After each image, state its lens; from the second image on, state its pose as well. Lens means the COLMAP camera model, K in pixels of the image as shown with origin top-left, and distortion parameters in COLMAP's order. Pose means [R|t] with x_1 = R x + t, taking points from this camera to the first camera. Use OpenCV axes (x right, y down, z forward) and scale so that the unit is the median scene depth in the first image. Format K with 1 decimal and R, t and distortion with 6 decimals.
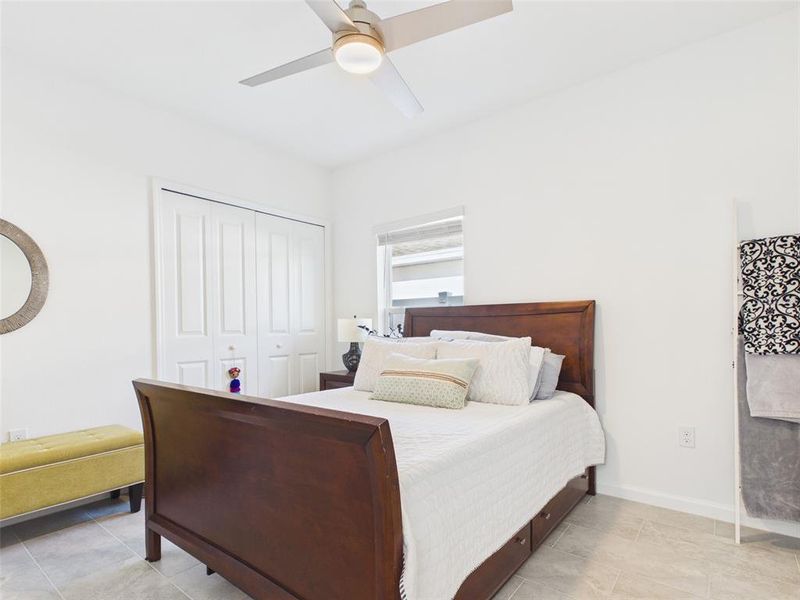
lens RADIAL K [[424.6, 0, 398.1], [0, 424.6, 325.6], [0, 0, 1]] dist [-0.002535, -0.000027]
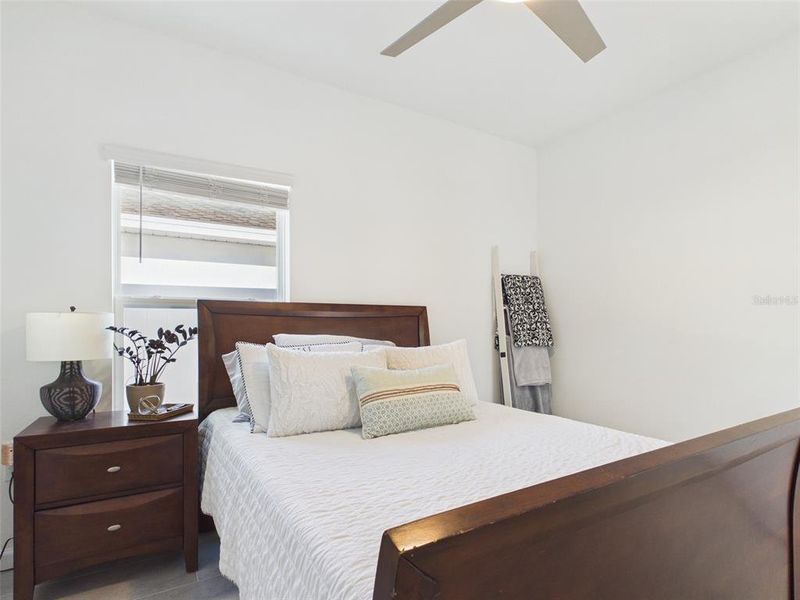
lens RADIAL K [[424.6, 0, 398.1], [0, 424.6, 325.6], [0, 0, 1]] dist [-0.002535, -0.000027]
pose [[0.335269, 0.009990, 0.942069, -0.511465], [-0.002700, 0.999950, -0.009643, 0.002931], [-0.942119, 0.000690, 0.335279, 0.549906]]
